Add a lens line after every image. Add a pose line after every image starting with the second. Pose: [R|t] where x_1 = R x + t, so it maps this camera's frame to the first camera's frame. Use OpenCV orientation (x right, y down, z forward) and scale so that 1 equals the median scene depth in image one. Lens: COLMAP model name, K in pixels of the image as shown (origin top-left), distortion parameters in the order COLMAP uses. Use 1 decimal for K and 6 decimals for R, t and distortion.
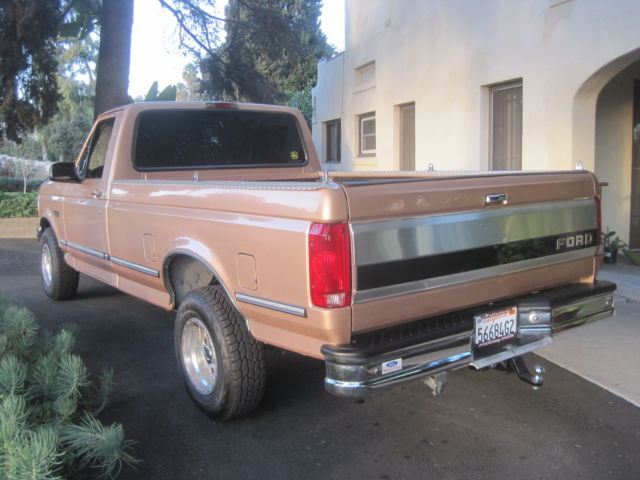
lens RADIAL K [[645.4, 0, 318.1], [0, 645.4, 228.3], [0, 0, 1]] dist [-0.138698, 0.039436]
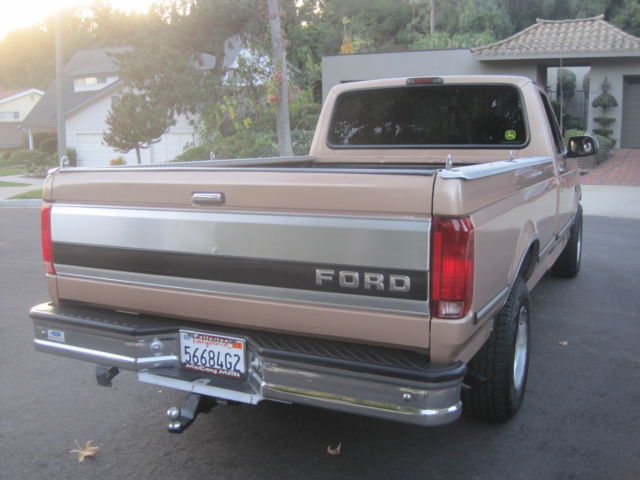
lens RADIAL K [[645.4, 0, 318.1], [0, 645.4, 228.3], [0, 0, 1]] dist [-0.138698, 0.039436]
pose [[0.471007, 0.134811, -0.871768, 1.028896], [-0.089326, 0.990462, 0.104905, -0.103580], [0.877595, 0.028461, 0.478557, 0.710479]]
